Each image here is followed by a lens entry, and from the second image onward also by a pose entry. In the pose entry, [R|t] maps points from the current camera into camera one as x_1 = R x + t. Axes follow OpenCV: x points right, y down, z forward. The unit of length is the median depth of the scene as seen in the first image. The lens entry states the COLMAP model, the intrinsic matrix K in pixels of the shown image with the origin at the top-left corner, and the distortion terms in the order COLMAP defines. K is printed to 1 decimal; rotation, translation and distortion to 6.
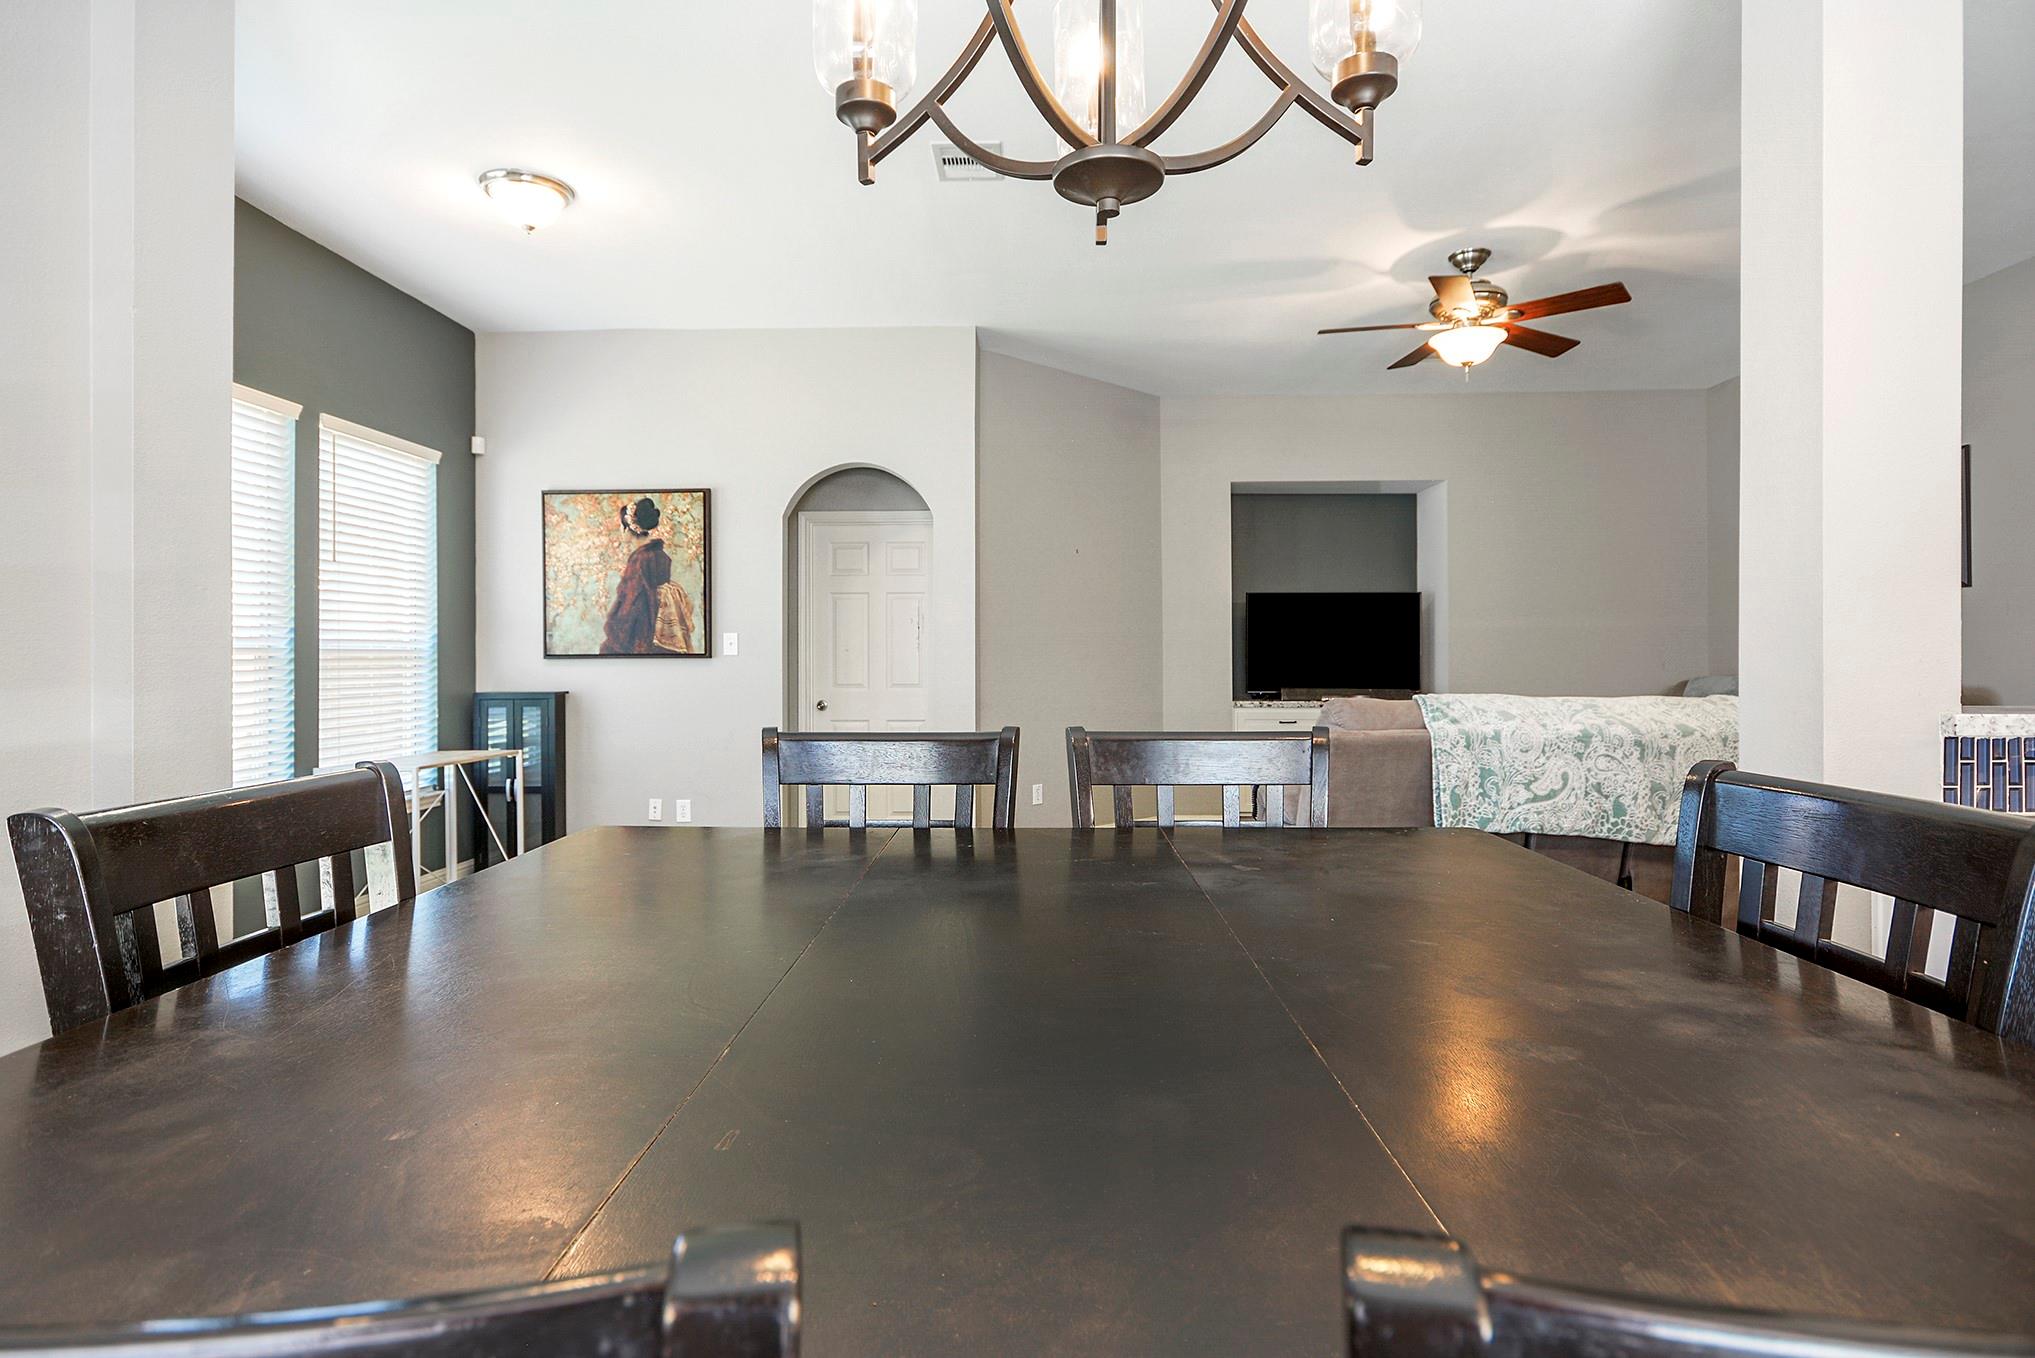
lens RADIAL K [[1035.3, 0, 1012.2], [0, 1035.3, 672.9], [0, 0, 1]] dist [0.016180, -0.006788]
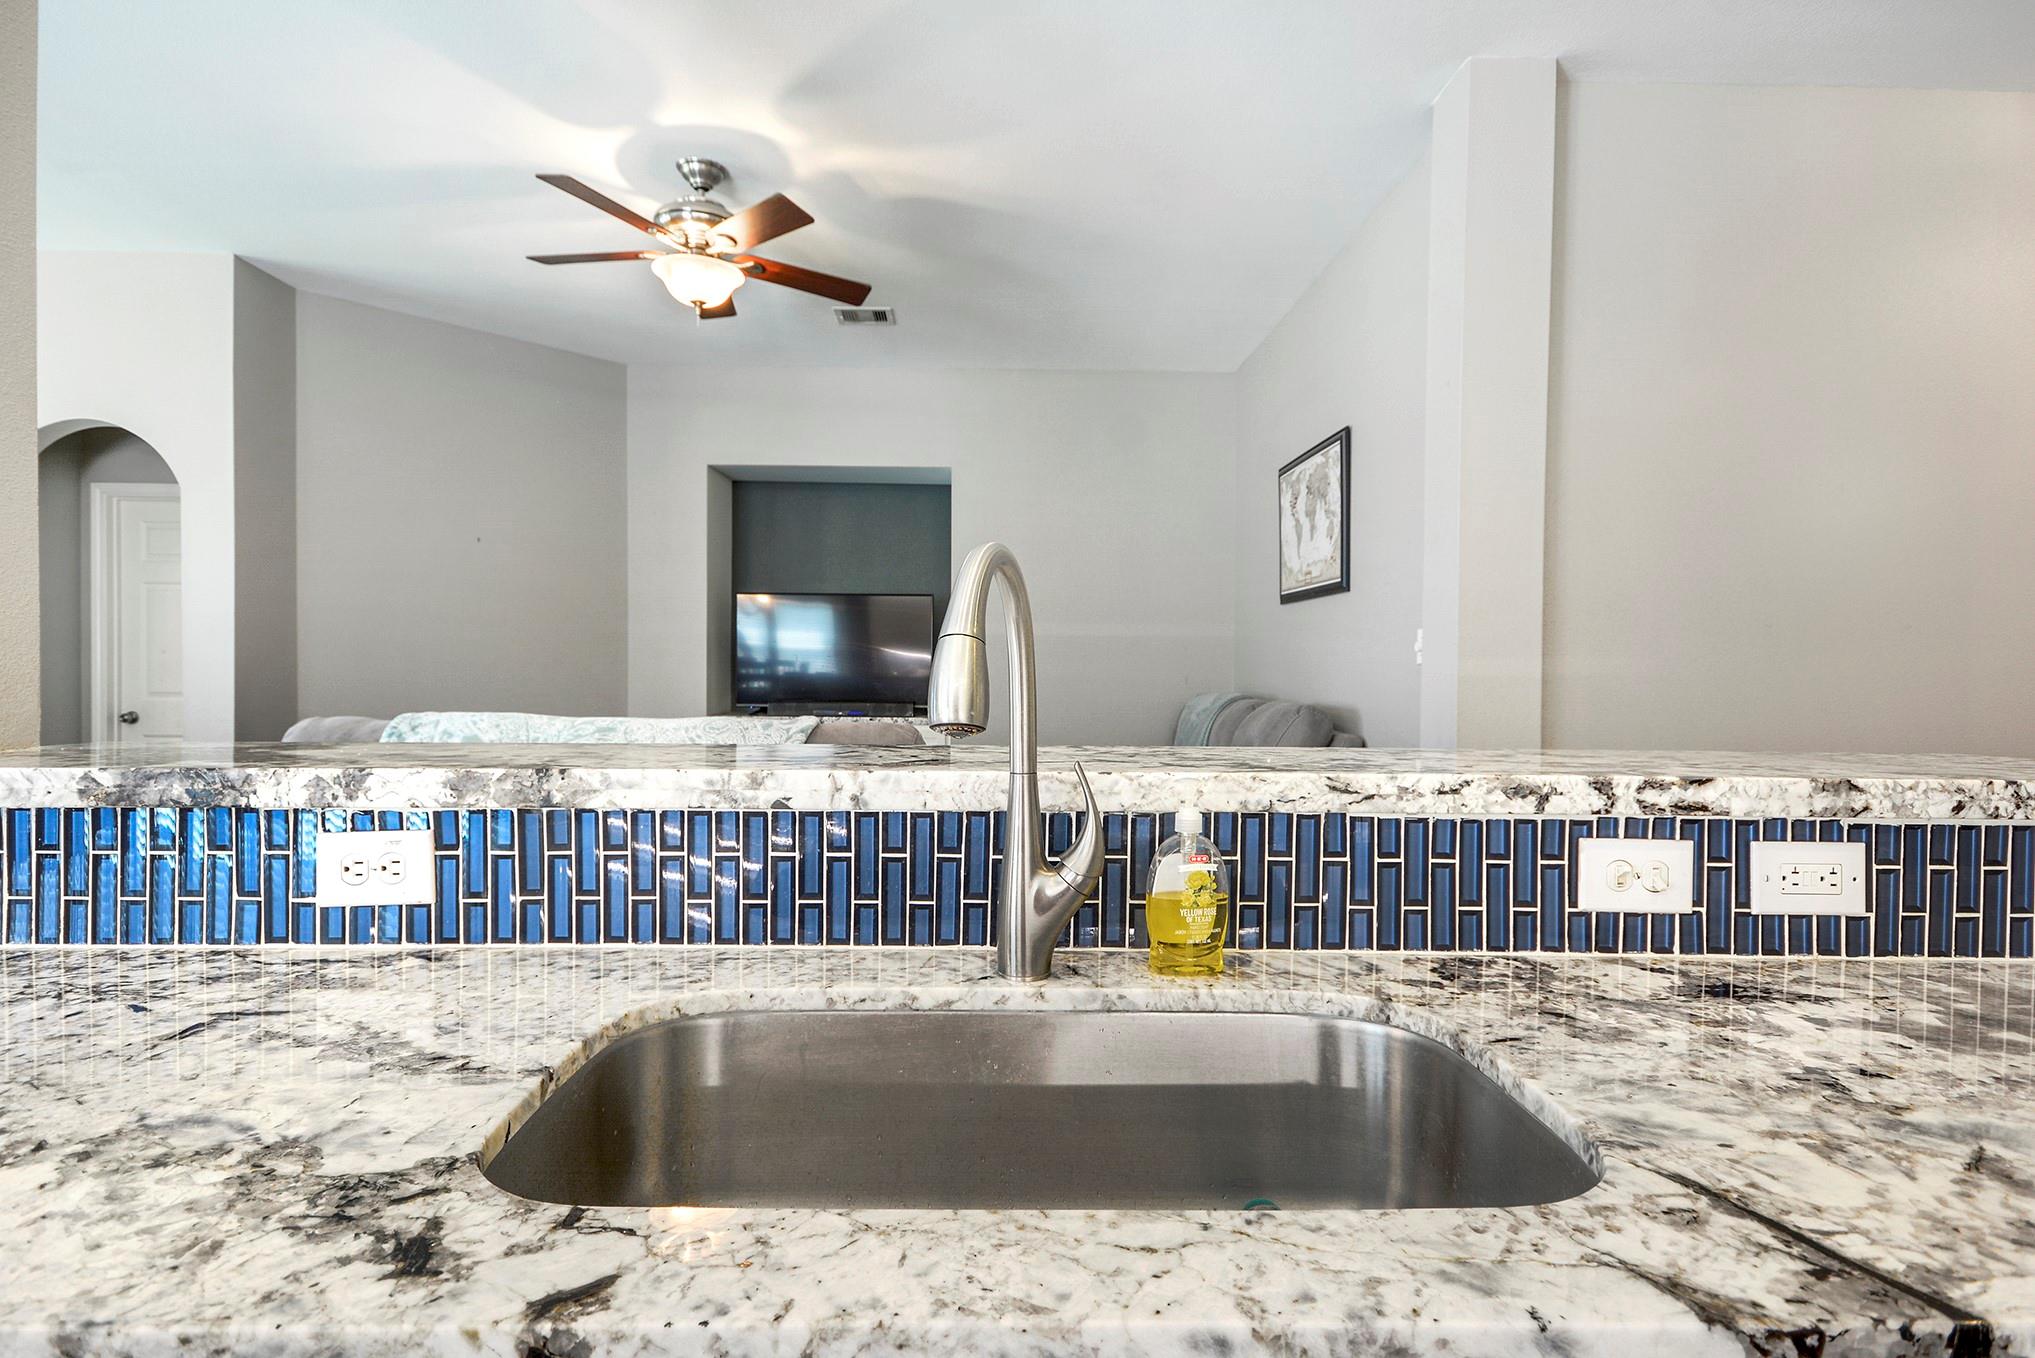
lens RADIAL K [[1035.3, 0, 1012.2], [0, 1035.3, 672.9], [0, 0, 1]] dist [0.016180, -0.006788]
pose [[0.998960, 0.010378, 0.044408, 0.545705], [-0.009814, 0.999869, -0.012899, -0.000845], [-0.044536, 0.012450, 0.998930, 0.155632]]
